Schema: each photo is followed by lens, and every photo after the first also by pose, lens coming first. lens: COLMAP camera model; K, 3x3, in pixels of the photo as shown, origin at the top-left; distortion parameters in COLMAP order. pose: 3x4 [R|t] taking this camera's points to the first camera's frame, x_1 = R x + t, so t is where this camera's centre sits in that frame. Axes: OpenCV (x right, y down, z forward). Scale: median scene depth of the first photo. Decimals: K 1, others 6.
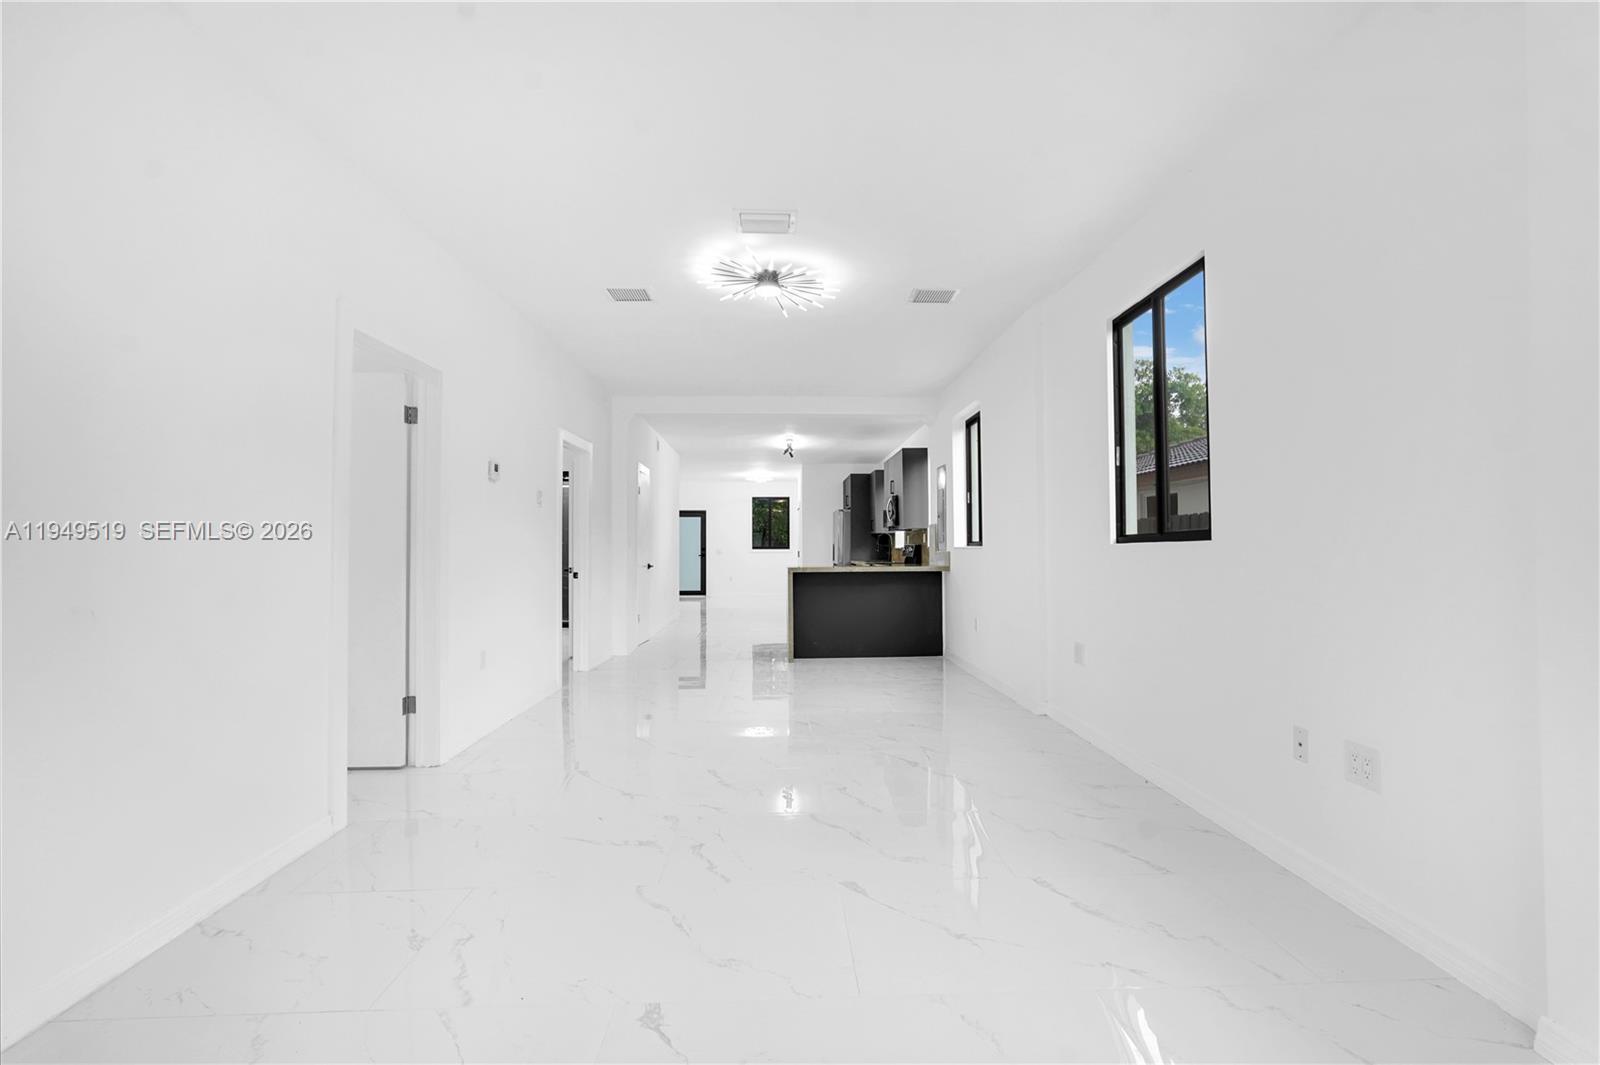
lens RADIAL K [[709.5, 0, 797.5], [0, 709.5, 531.9], [0, 0, 1]] dist [-0.003587, 0.000366]
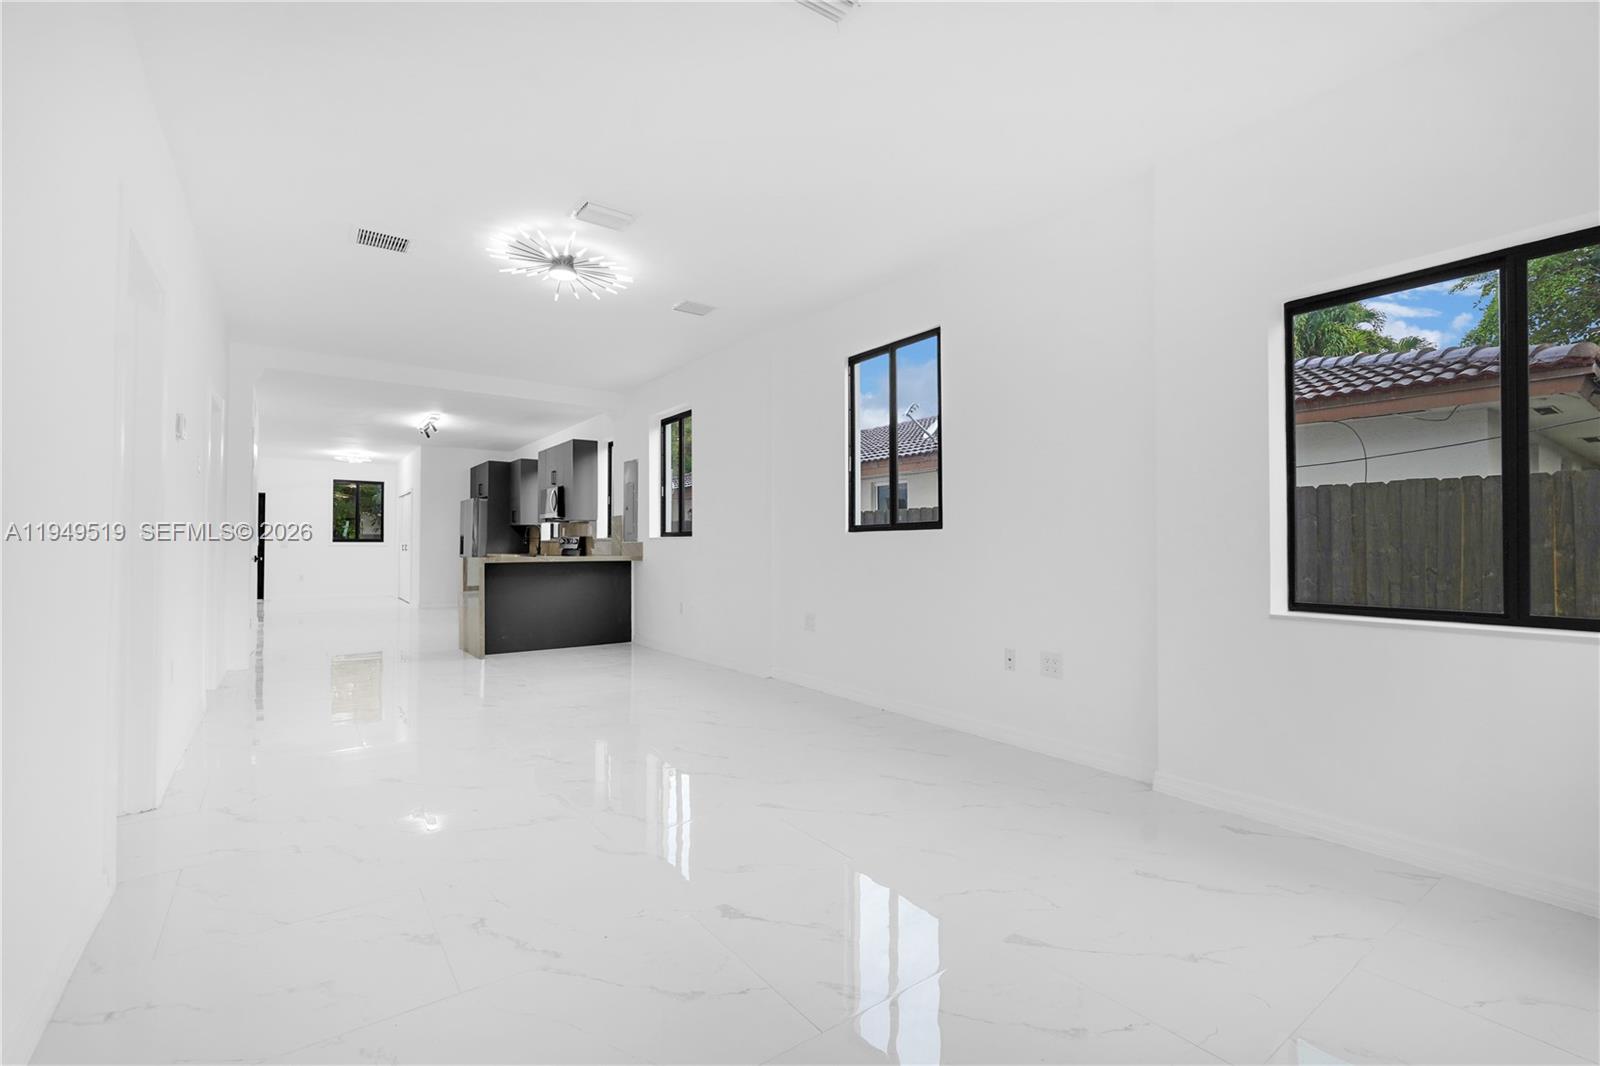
lens RADIAL K [[716.7, 0, 800.0], [0, 716.7, 533.0], [0, 0, 1]] dist [-0.001204, 0.000307]
pose [[0.828584, 0.013640, 0.559699, -0.181715], [-0.016618, 0.999862, 0.000235, 0.009952], [-0.559619, -0.009496, 0.828696, -0.013873]]
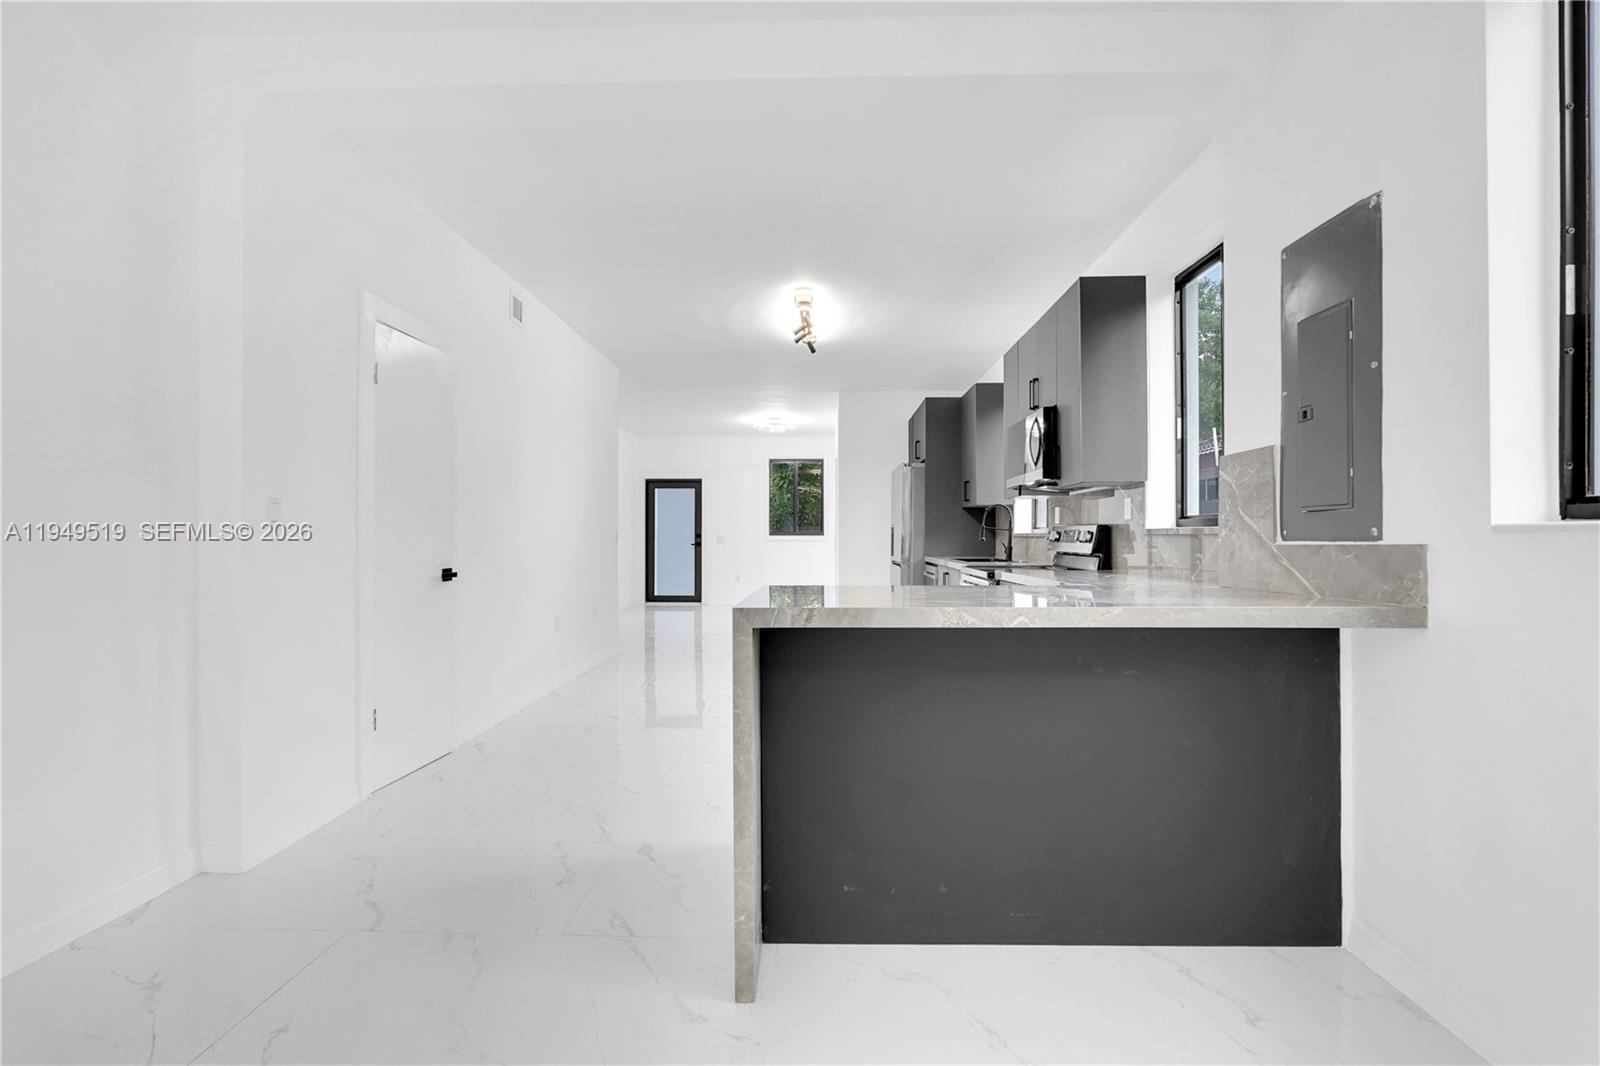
lens RADIAL K [[709.5, 0, 797.5], [0, 709.5, 532.4], [0, 0, 1]] dist [-0.003587, 0.000366]
pose [[0.997570, 0.003099, -0.069602, 0.024988], [-0.001799, 0.999823, 0.018728, 0.019146], [0.069648, -0.018557, 0.997399, 0.732655]]
